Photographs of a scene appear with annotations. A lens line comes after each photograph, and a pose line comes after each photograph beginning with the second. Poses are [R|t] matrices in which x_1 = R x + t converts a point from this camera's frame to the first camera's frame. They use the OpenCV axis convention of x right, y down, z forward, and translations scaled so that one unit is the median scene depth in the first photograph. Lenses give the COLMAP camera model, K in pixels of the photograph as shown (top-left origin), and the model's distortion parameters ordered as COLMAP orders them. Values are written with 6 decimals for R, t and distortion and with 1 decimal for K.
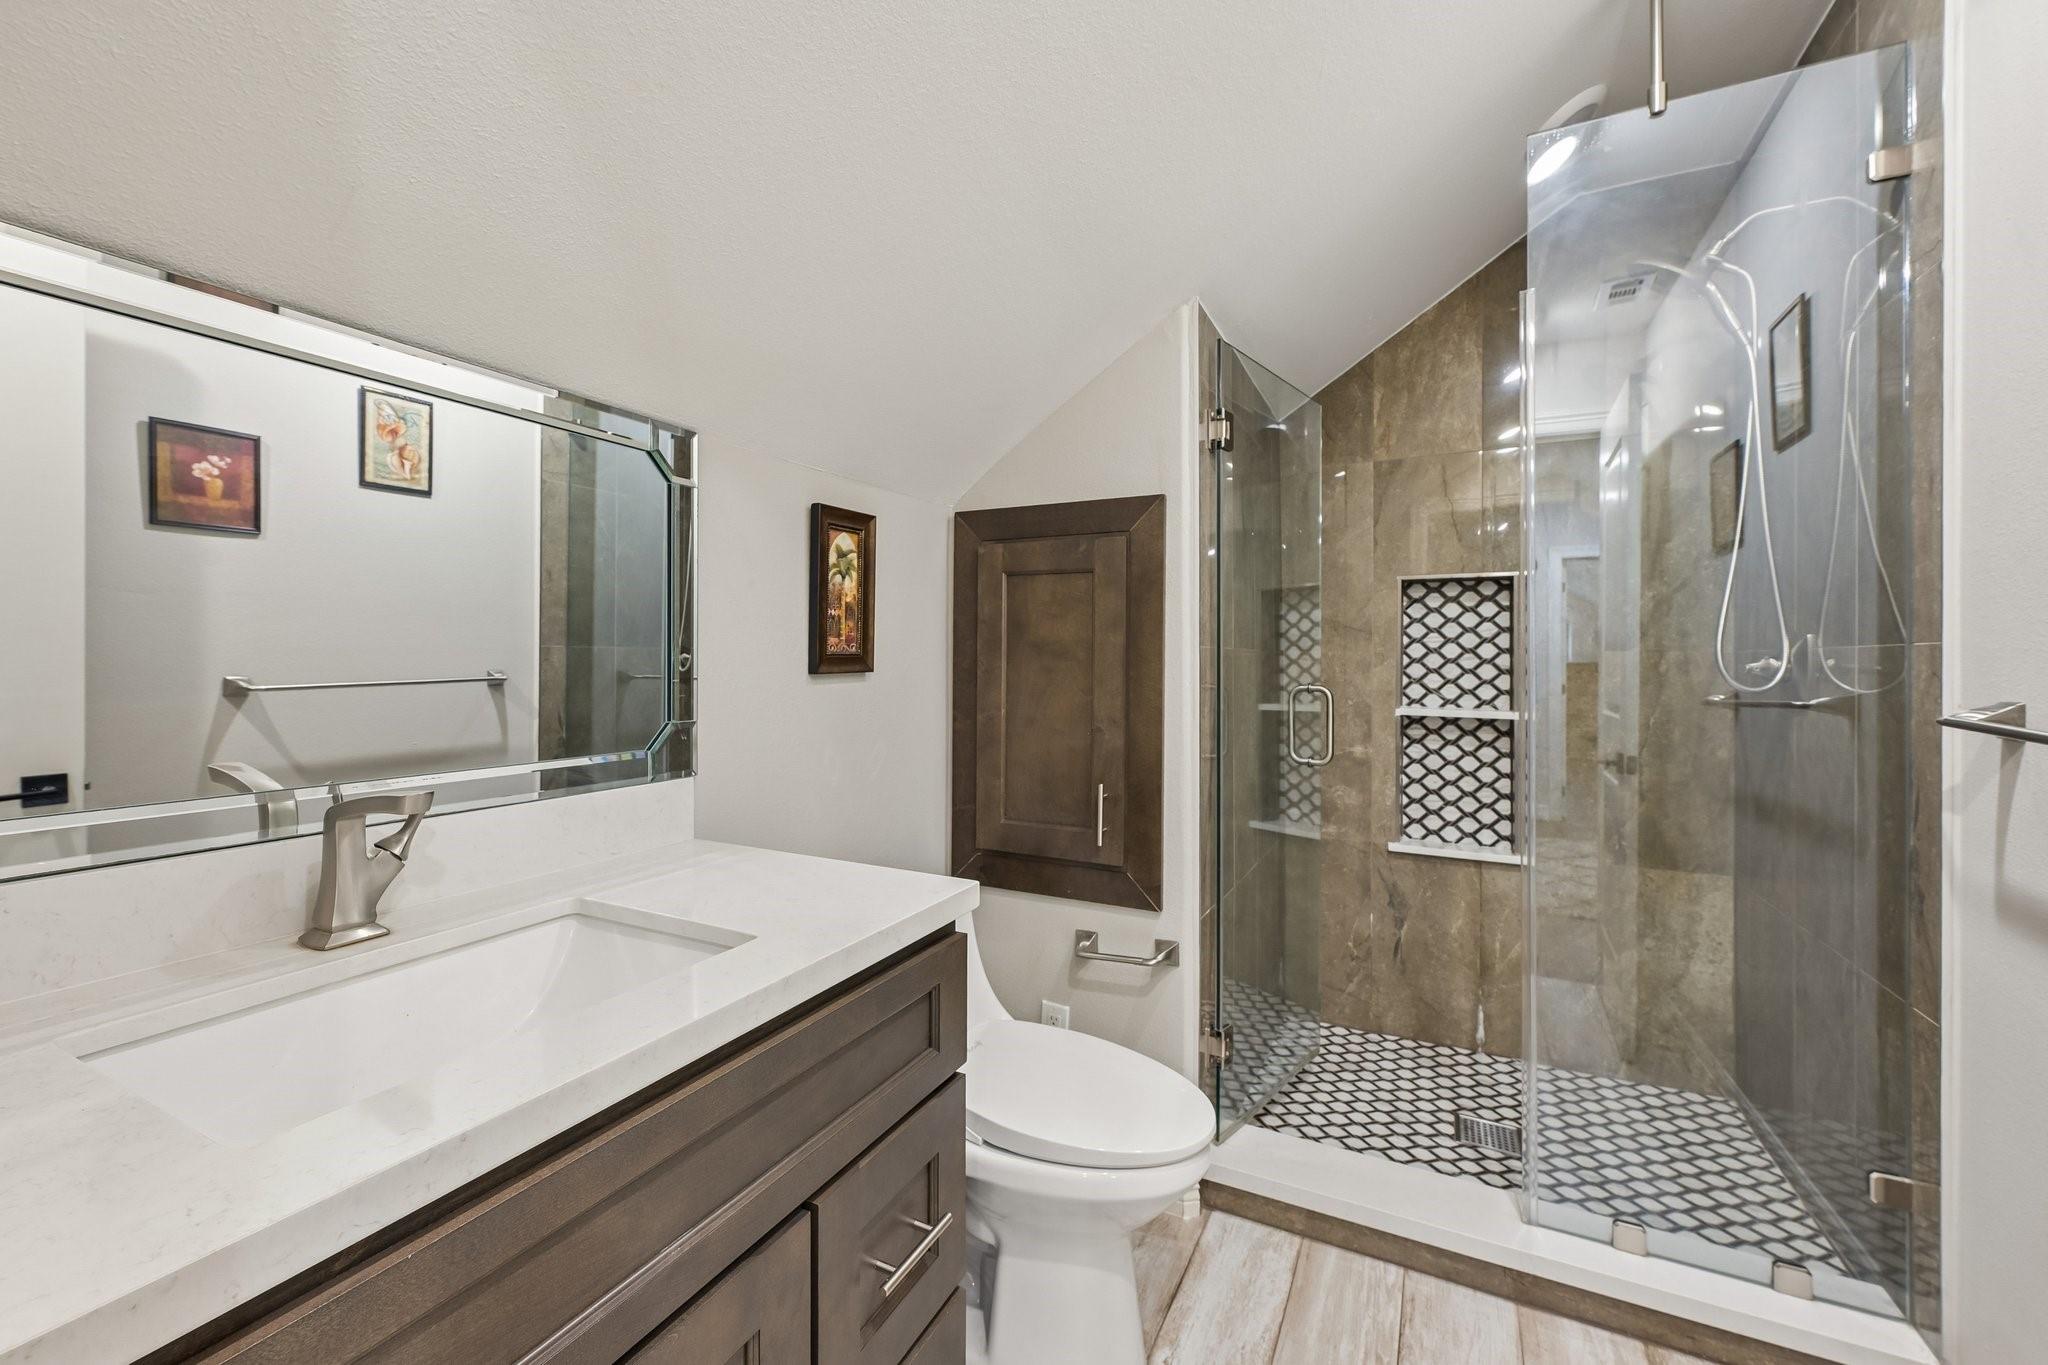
lens RADIAL K [[812.2, 0, 1023.1], [0, 812.2, 665.8], [0, 0, 1]] dist [-0.000618, 0.000411]
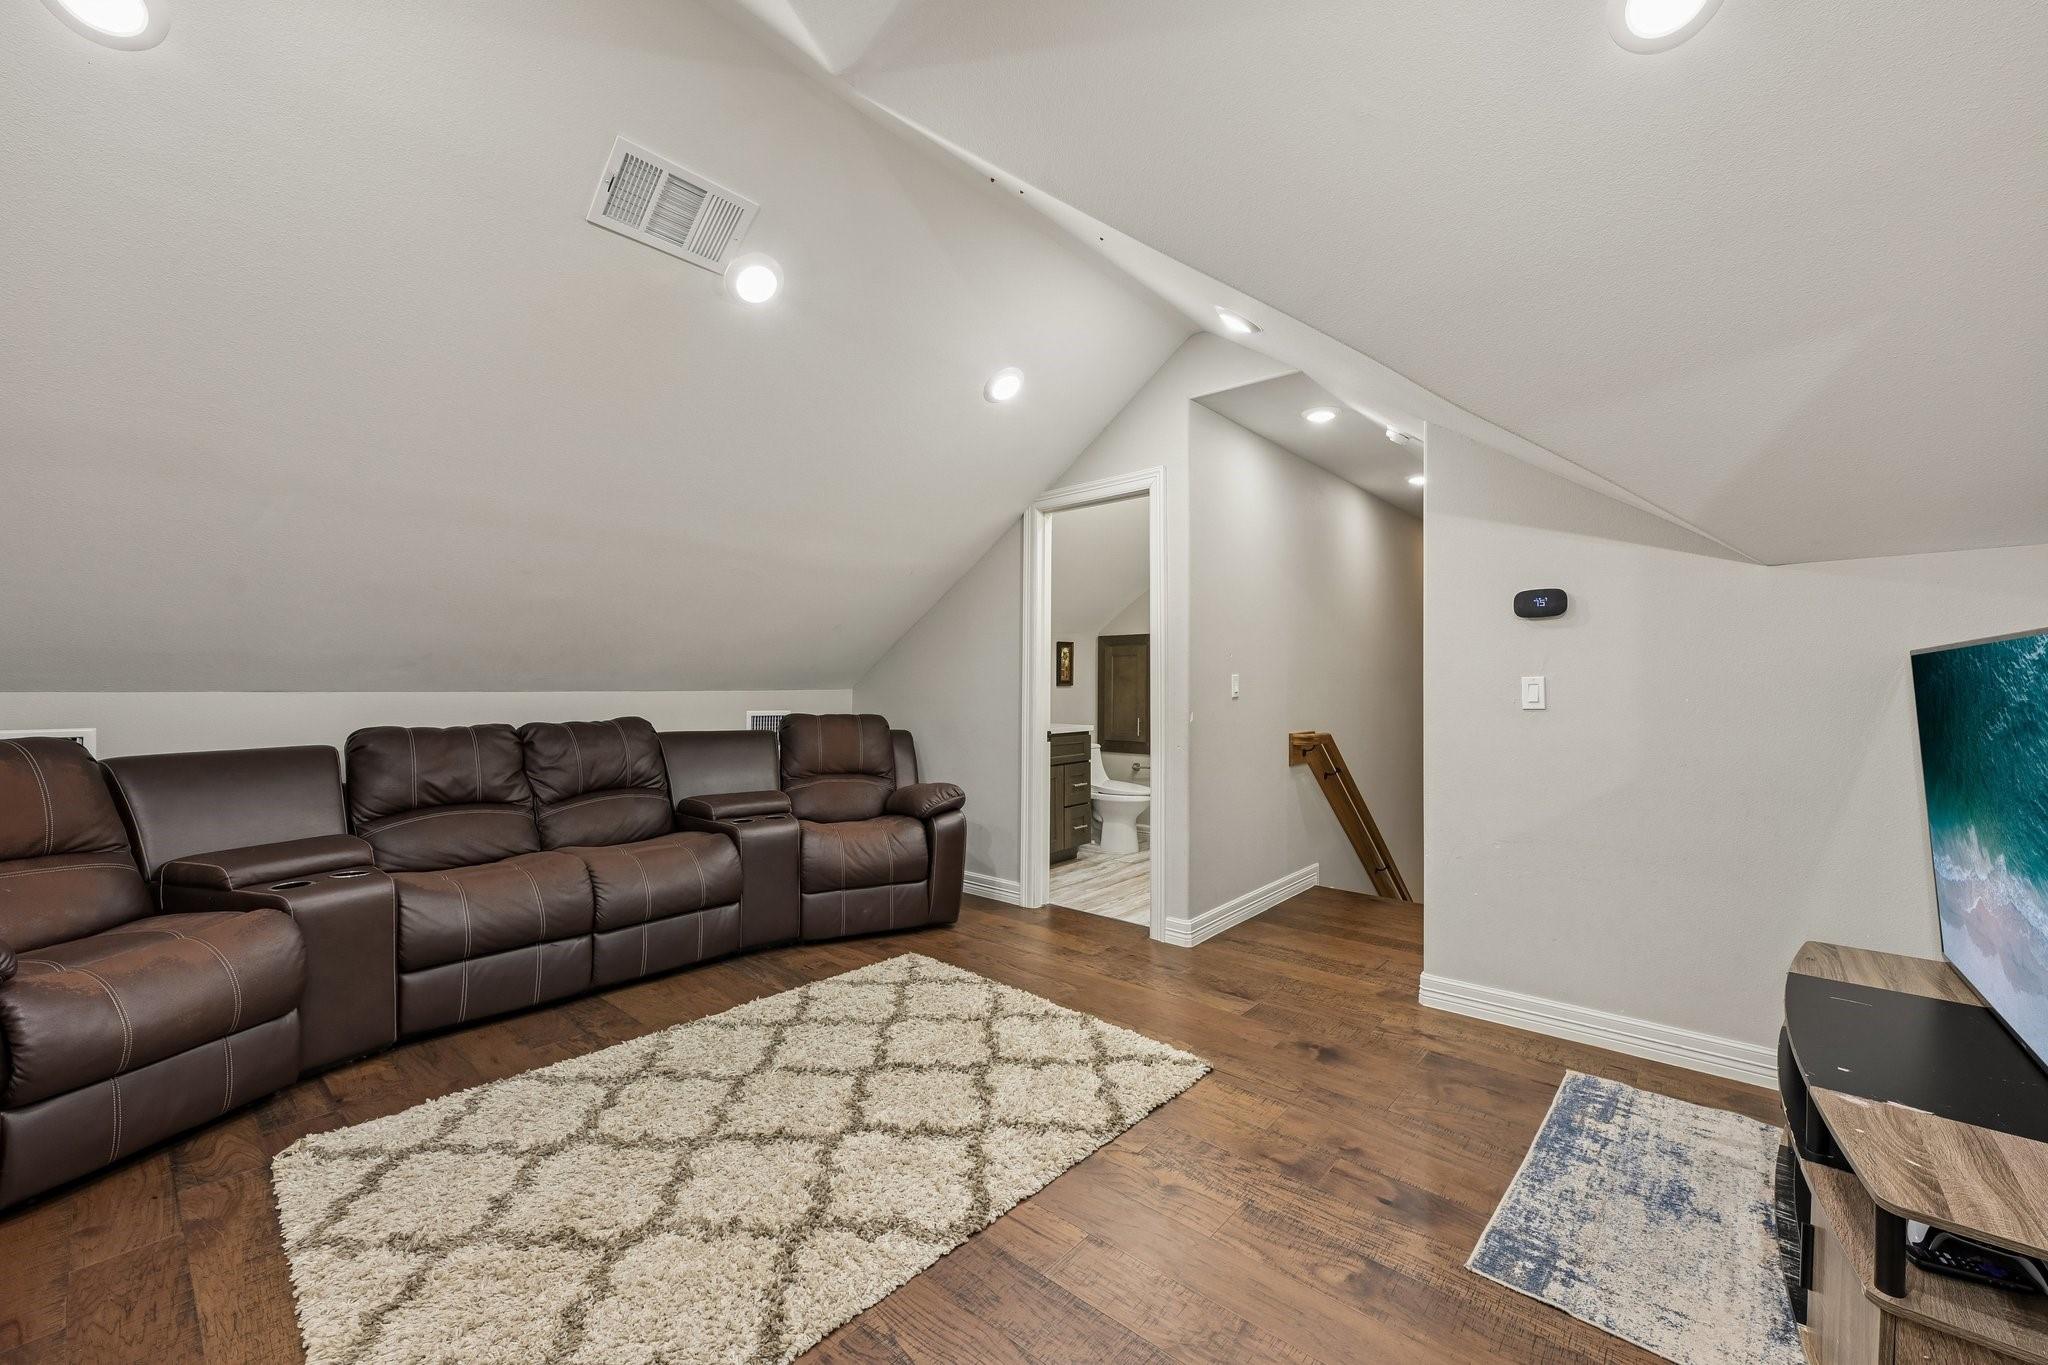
lens RADIAL K [[812.2, 0, 1022.3], [0, 812.2, 687.8], [0, 0, 1]] dist [-0.000618, 0.000411]
pose [[0.970864, -0.002521, -0.239619, 0.463386], [0.001605, 0.999991, -0.004016, 0.032456], [0.239627, 0.003514, 0.970859, -2.573082]]
